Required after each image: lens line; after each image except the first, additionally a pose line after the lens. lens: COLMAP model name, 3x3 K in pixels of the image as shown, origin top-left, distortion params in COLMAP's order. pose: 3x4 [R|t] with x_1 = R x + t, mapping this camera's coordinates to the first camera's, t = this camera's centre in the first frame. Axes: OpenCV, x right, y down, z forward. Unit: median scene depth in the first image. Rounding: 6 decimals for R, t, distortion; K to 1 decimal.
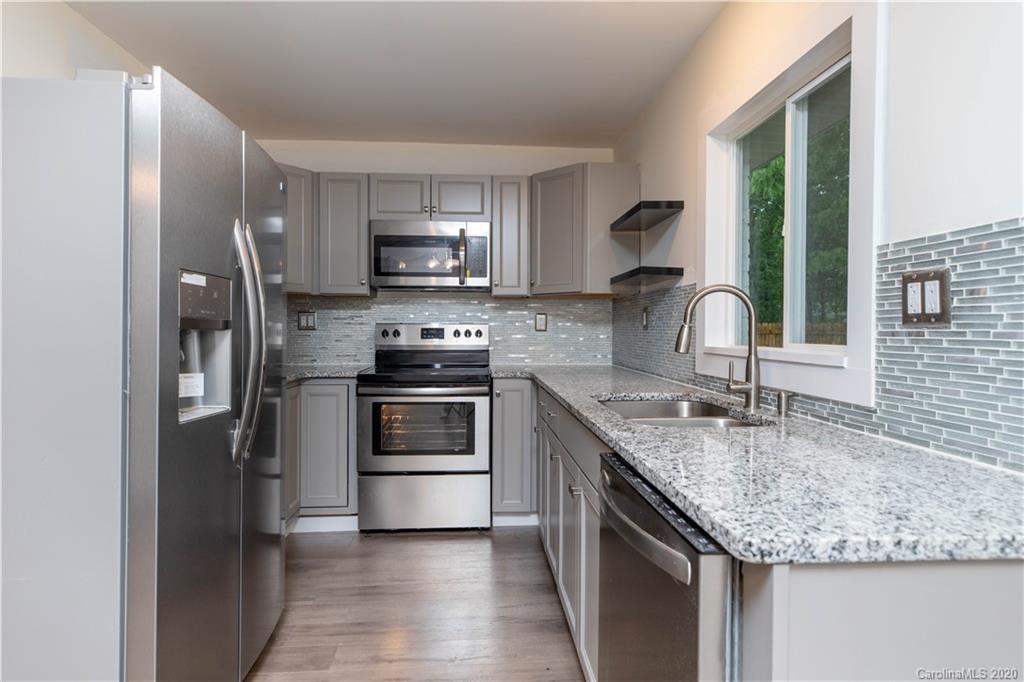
lens RADIAL K [[541.7, 0, 515.4], [0, 541.7, 325.5], [0, 0, 1]] dist [-0.000381, -0.000207]
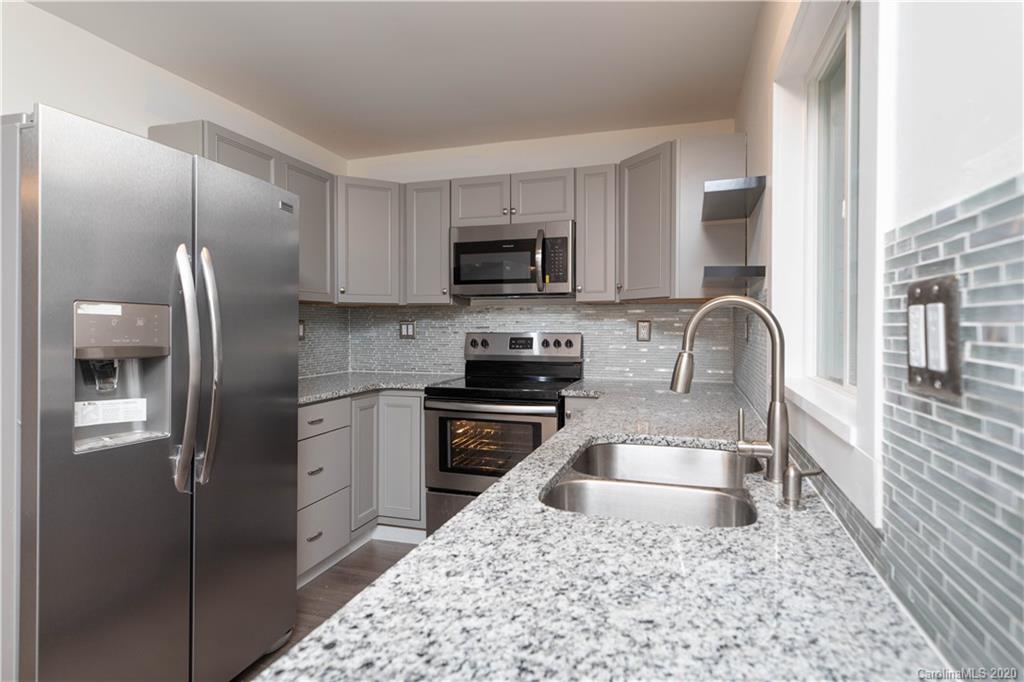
lens RADIAL K [[541.7, 0, 515.4], [0, 541.7, 325.5], [0, 0, 1]] dist [-0.000381, -0.000207]
pose [[0.932061, -0.003384, -0.362286, 0.193237], [0.005173, 0.999979, 0.003967, -0.021825], [0.362265, -0.005572, 0.932059, 0.133879]]
